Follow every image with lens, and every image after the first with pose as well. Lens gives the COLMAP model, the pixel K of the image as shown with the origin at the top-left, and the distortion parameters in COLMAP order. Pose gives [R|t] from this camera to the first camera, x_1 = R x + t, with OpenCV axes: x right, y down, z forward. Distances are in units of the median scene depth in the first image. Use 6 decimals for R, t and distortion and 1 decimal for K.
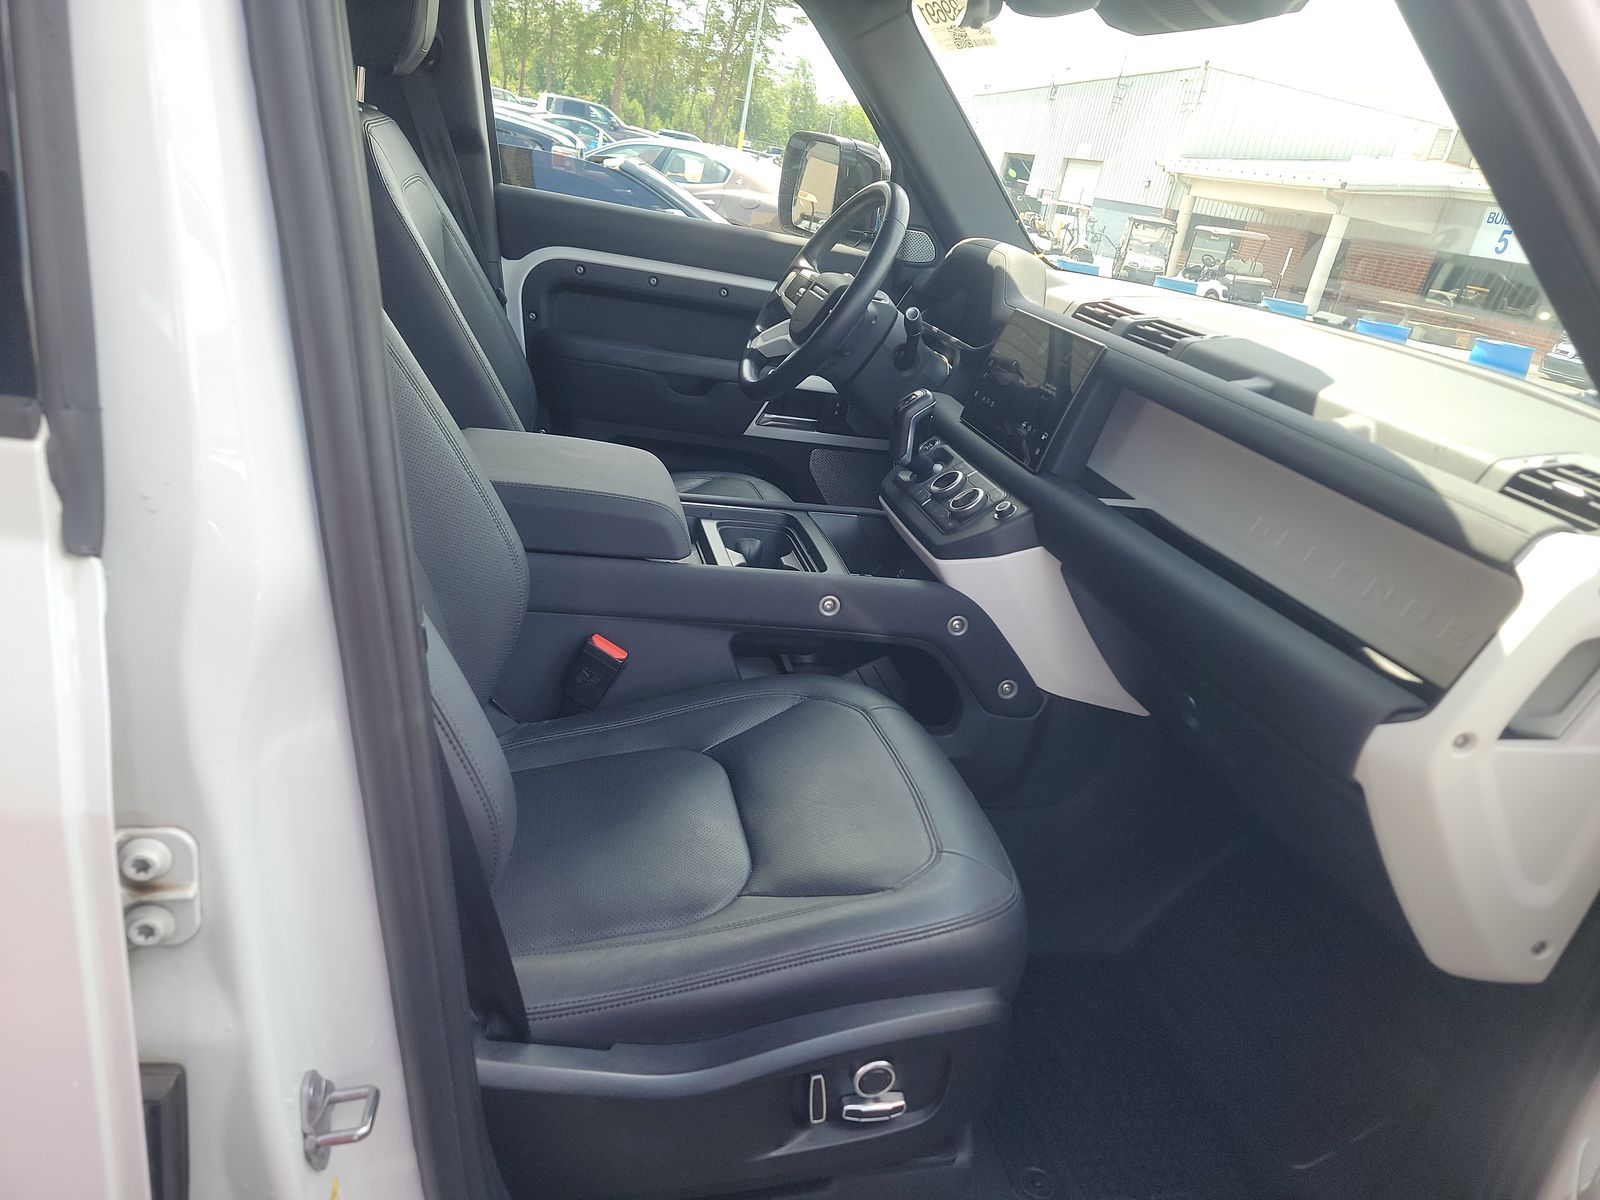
lens RADIAL K [[1151.8, 0, 800.0], [0, 1151.8, 600.0], [0, 0, 1]] dist [0.040324, -0.047664]
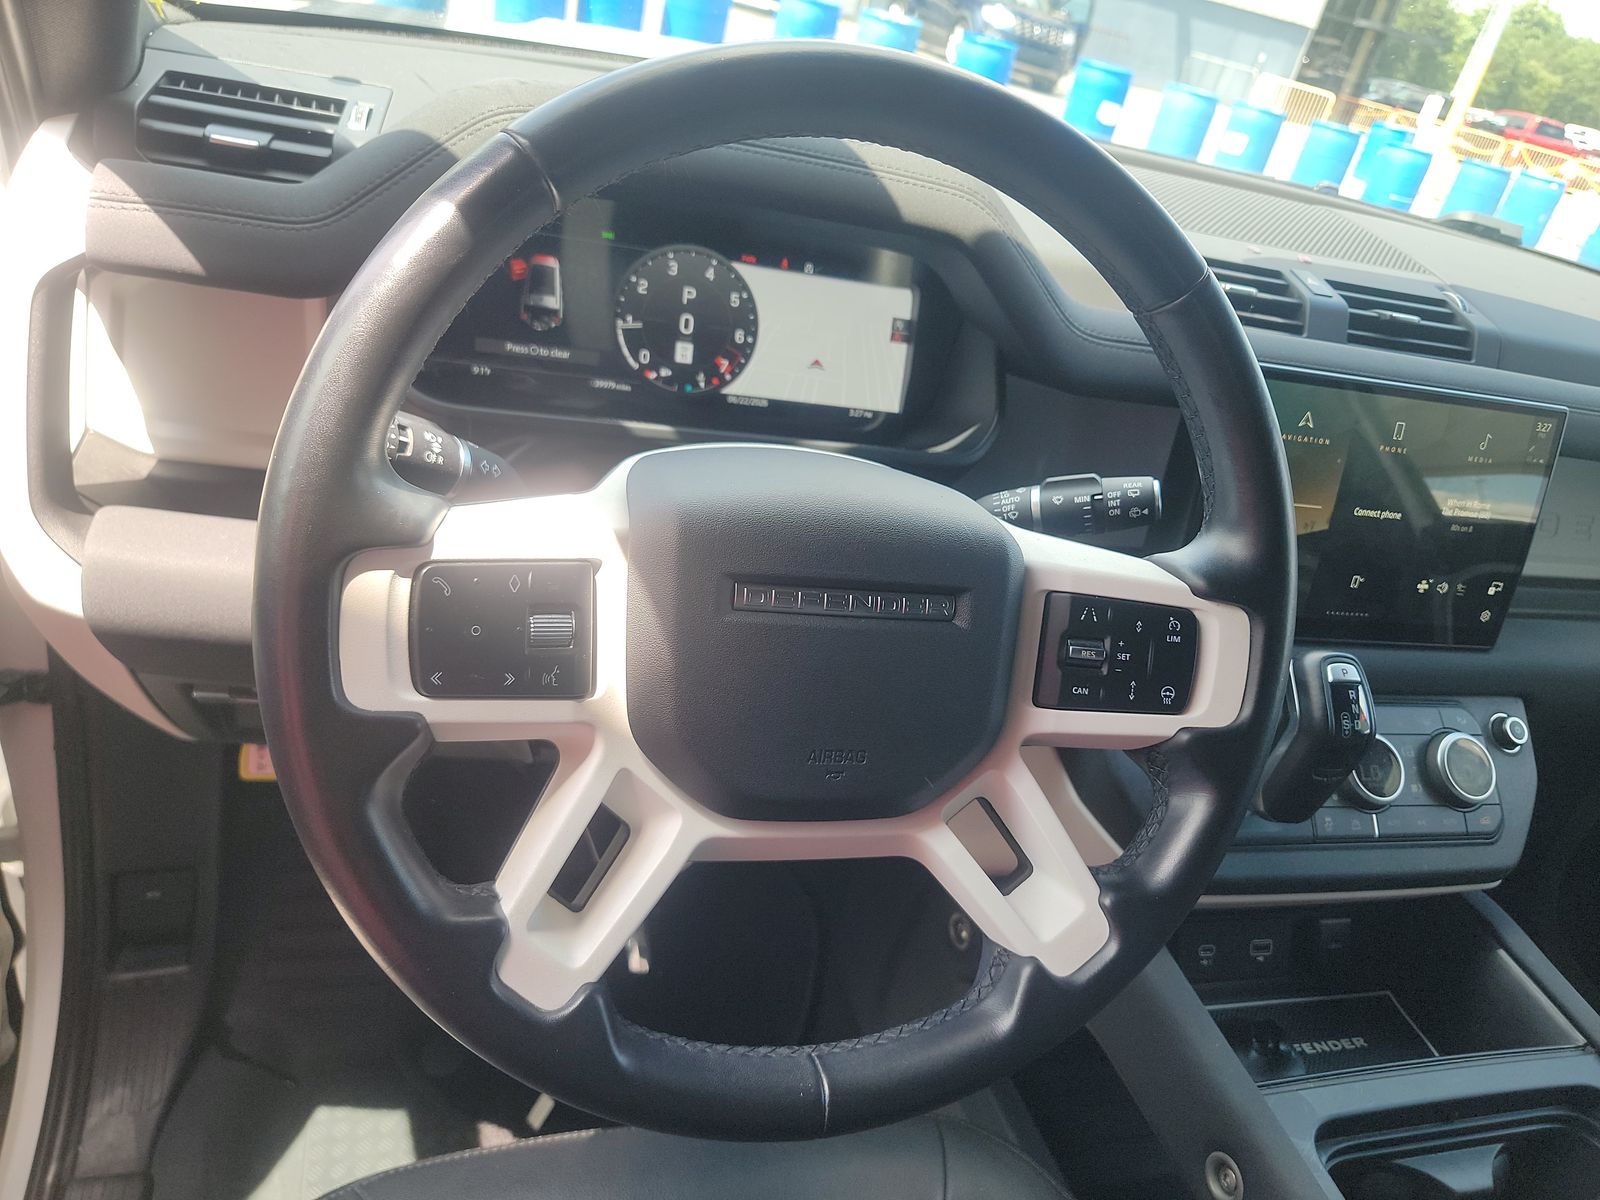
lens RADIAL K [[1154.7, 0, 802.2], [0, 1154.7, 592.5], [0, 0, 1]] dist [0.039931, -0.050967]
pose [[-0.029750, -0.645324, 0.763329, -0.222230], [0.135424, 0.754024, 0.642735, -0.582210], [-0.990341, 0.122495, 0.064961, 1.378495]]
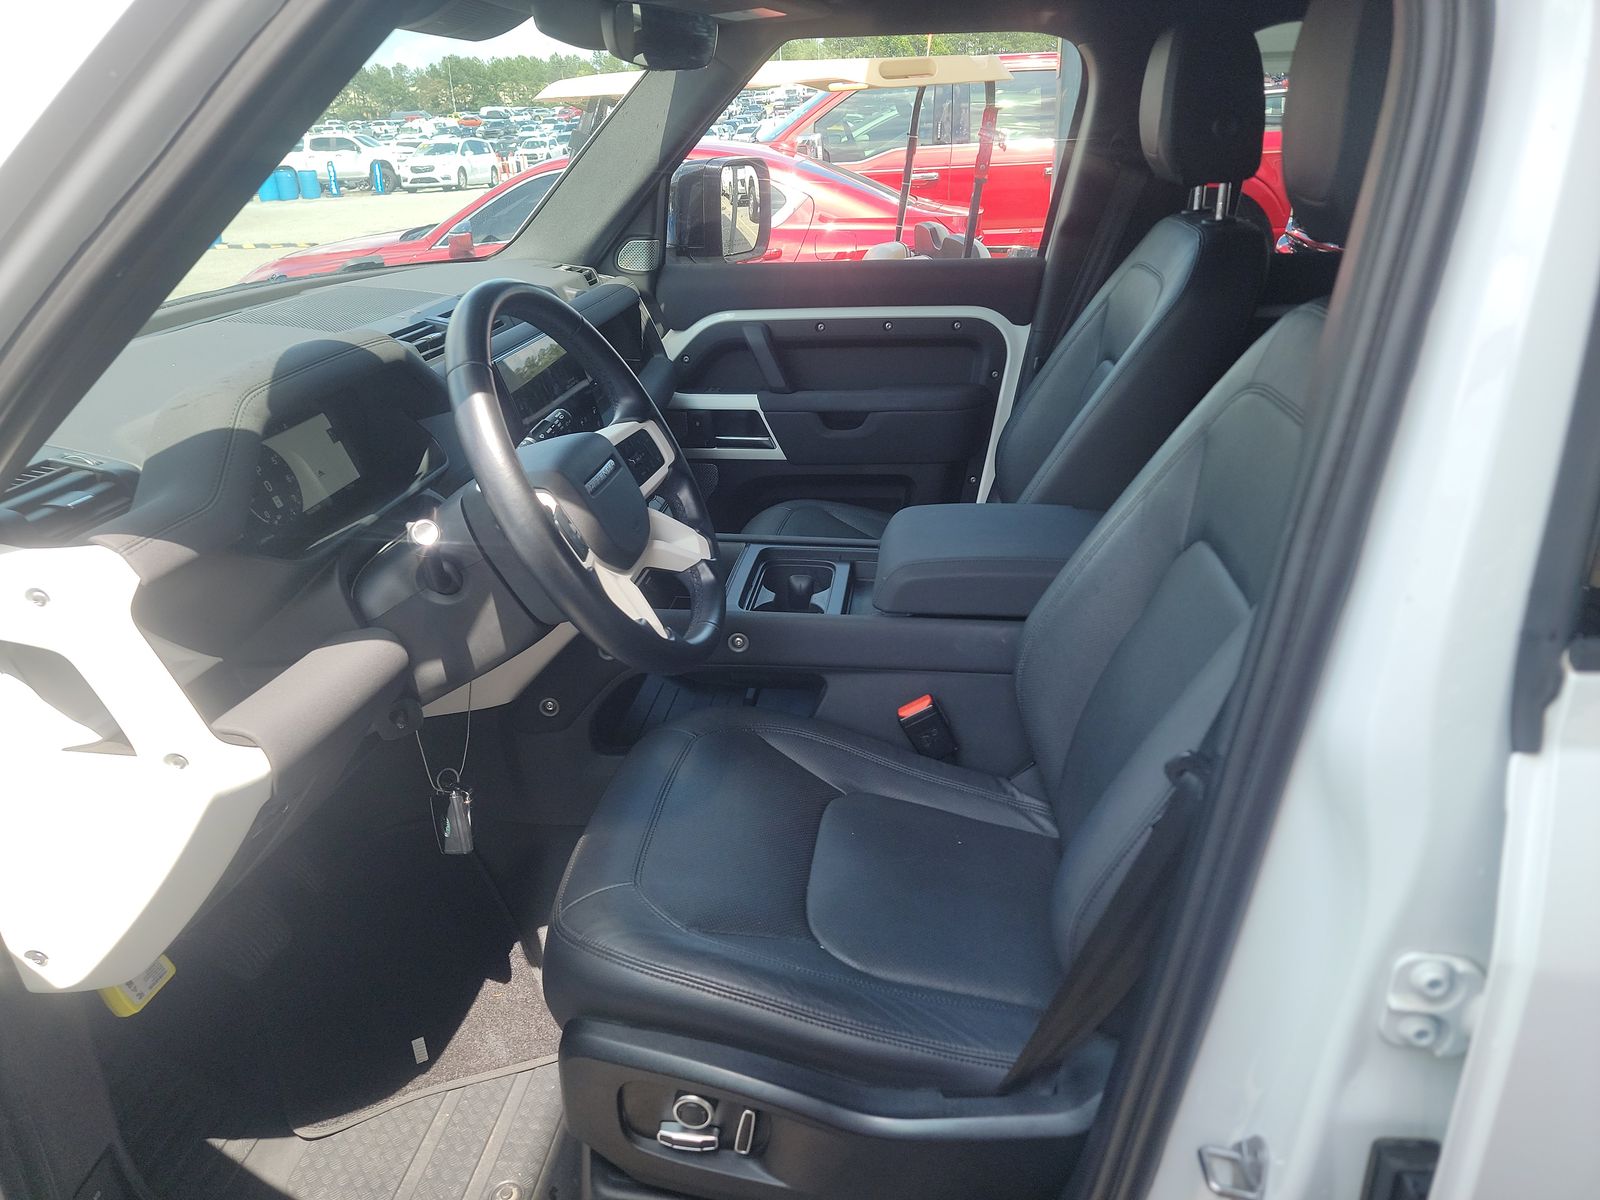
lens RADIAL K [[1151.8, 0, 800.0], [0, 1151.8, 600.0], [0, 0, 1]] dist [0.040324, -0.047664]
pose [[-0.943198, -0.242398, 0.227201, -0.318080], [-0.008038, 0.700315, 0.713788, -0.895516], [-0.332133, 0.671418, -0.662485, 1.945422]]
